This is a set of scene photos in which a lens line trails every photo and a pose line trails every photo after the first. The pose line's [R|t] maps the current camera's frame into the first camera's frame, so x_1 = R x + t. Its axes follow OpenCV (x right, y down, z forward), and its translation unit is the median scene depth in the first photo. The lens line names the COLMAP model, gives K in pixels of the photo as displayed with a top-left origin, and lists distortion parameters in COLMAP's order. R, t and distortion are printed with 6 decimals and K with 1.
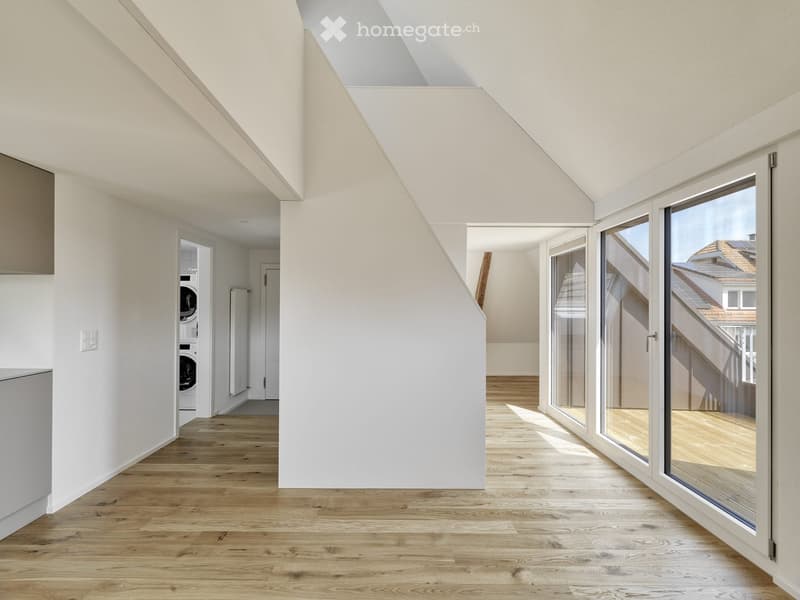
lens RADIAL K [[388.3, 0, 390.5], [0, 388.3, 310.9], [0, 0, 1]] dist [-0.003000, -0.000908]
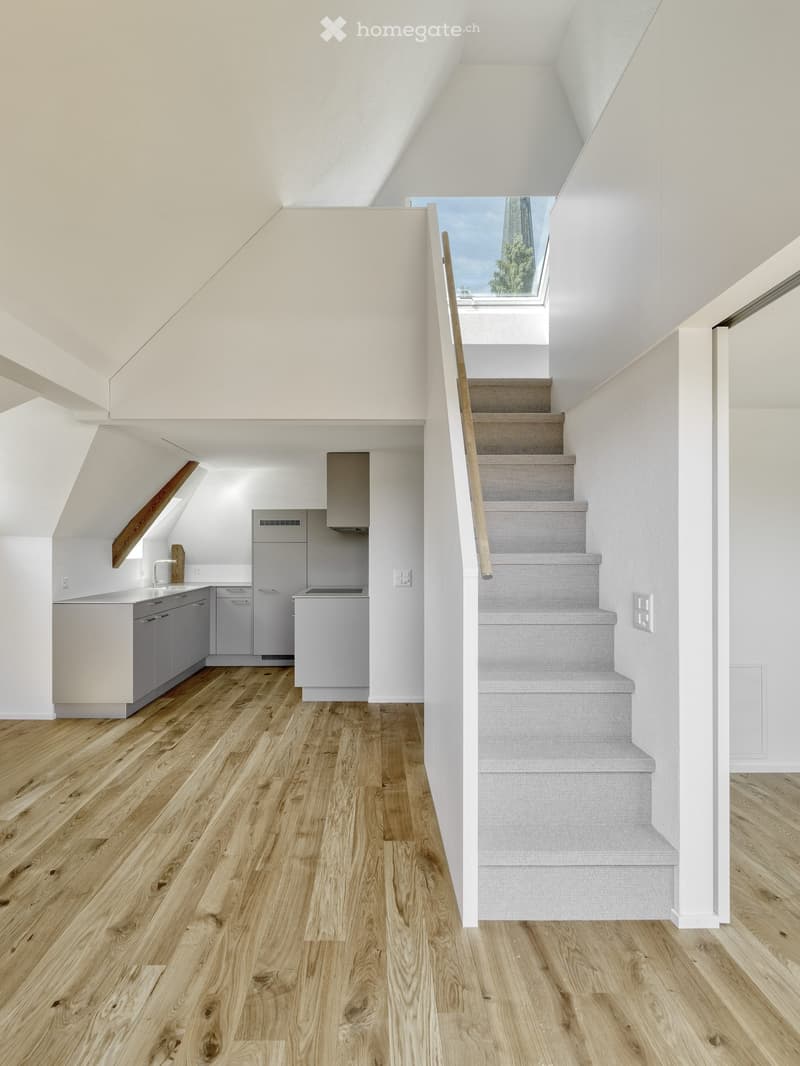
lens RADIAL K [[551.2, 0, 381.3], [0, 551.2, 551.7], [0, 0, 1]] dist [0.001069, -0.000455]
pose [[0.015956, -0.002386, -0.999870, 0.975666], [-0.011730, 0.999928, -0.002573, -0.001504], [0.999804, 0.011769, 0.015927, 0.928321]]
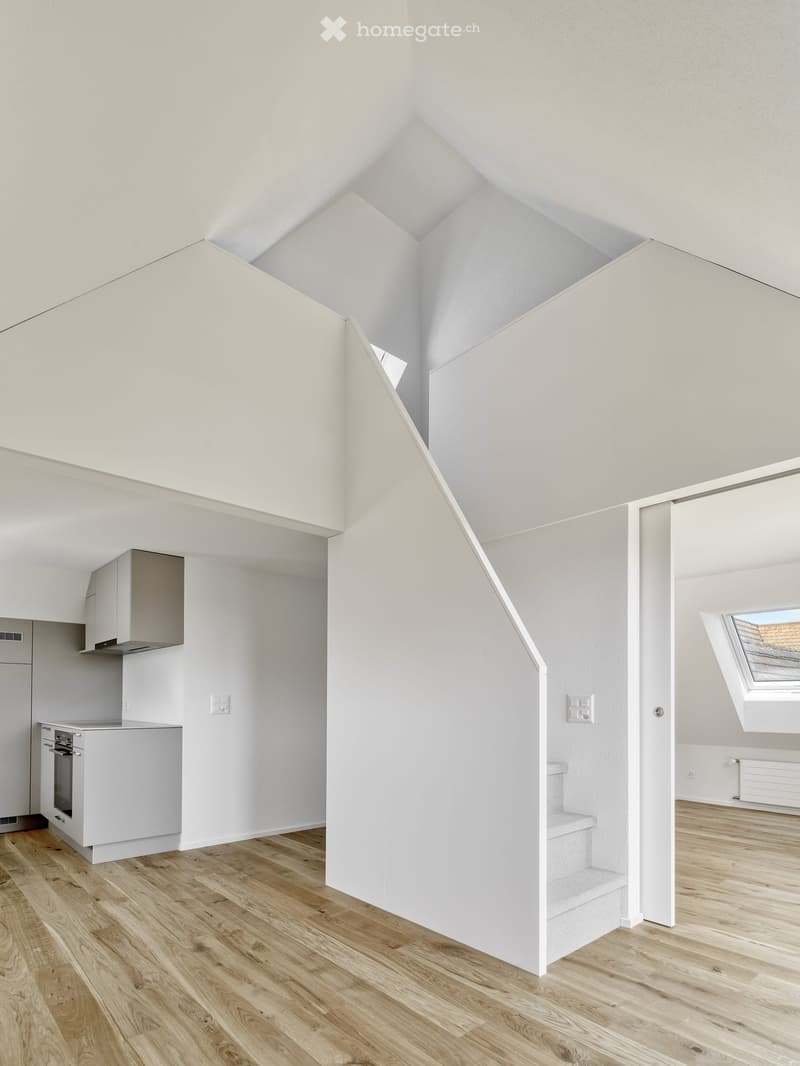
lens RADIAL K [[563.6, 0, 399.3], [0, 563.6, 696.7], [0, 0, 1]] dist [-0.002355, -0.000066]
pose [[0.671401, -0.006285, -0.741068, 0.747130], [-0.009229, 0.999816, -0.016841, 0.079037], [0.741037, 0.018146, 0.671219, 0.319424]]
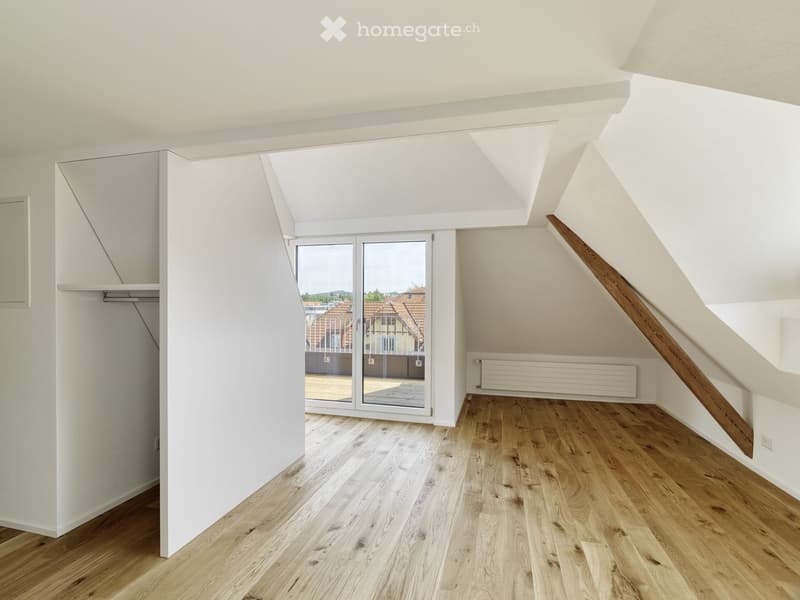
lens RADIAL K [[413.7, 0, 400.0], [0, 413.7, 300.0], [0, 0, 1]] dist [0.001069, -0.000455]
pose [[0.239989, 0.006304, 0.970755, -0.969808], [0.004359, 0.999962, -0.007571, -0.004381], [-0.970766, 0.006049, 0.239953, 0.429173]]
